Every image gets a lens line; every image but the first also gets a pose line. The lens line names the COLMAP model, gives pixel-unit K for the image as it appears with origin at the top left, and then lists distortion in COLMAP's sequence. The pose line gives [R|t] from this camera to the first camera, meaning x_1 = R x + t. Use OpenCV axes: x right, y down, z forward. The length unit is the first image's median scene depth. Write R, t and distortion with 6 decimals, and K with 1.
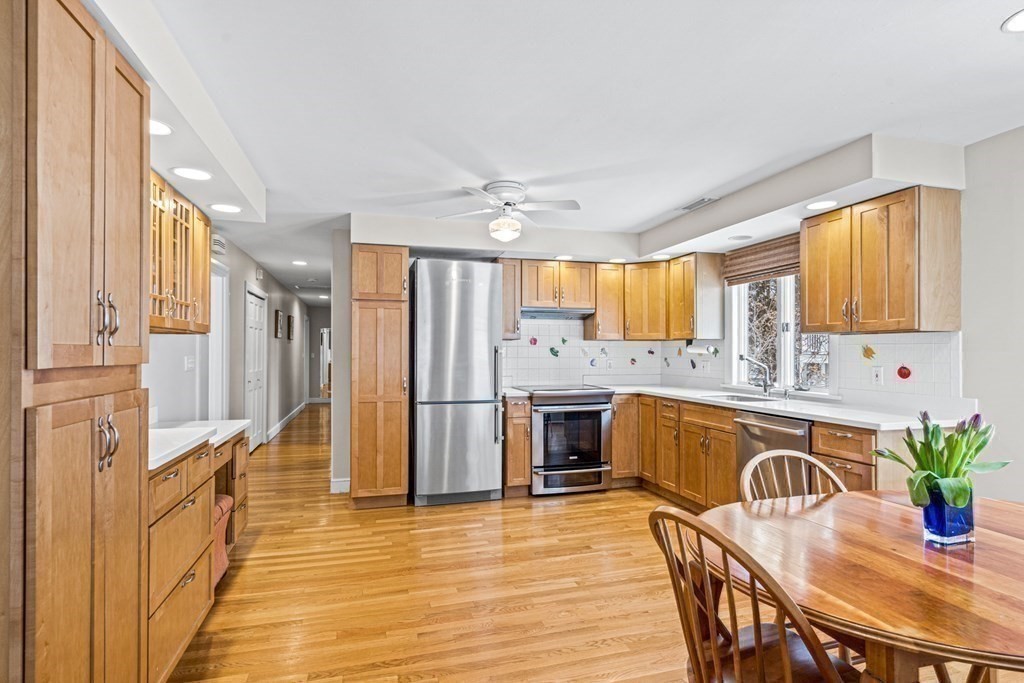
lens RADIAL K [[516.5, 0, 520.0], [0, 516.5, 350.0], [0, 0, 1]] dist [0.004421, 0.001096]
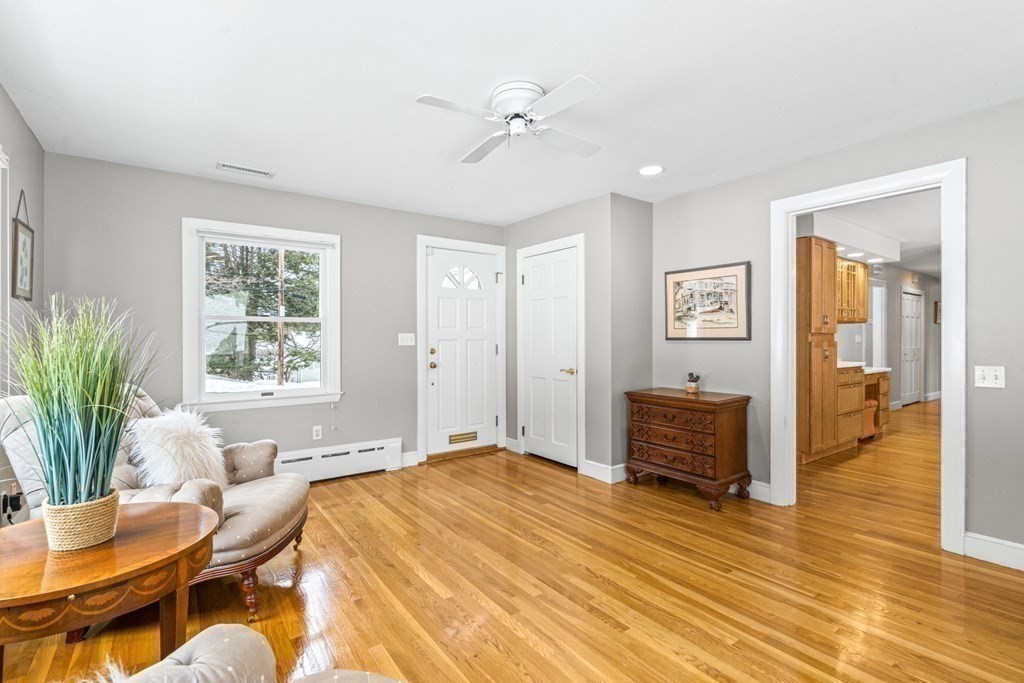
lens RADIAL K [[466.9, 0, 516.3], [0, 466.9, 338.4], [0, 0, 1]] dist [-0.001966, 0.001199]
pose [[0.337686, -0.002402, -0.941256, 0.781349], [0.003899, 0.999992, -0.001153, 0.032138], [0.941251, -0.003281, 0.337692, -1.081858]]
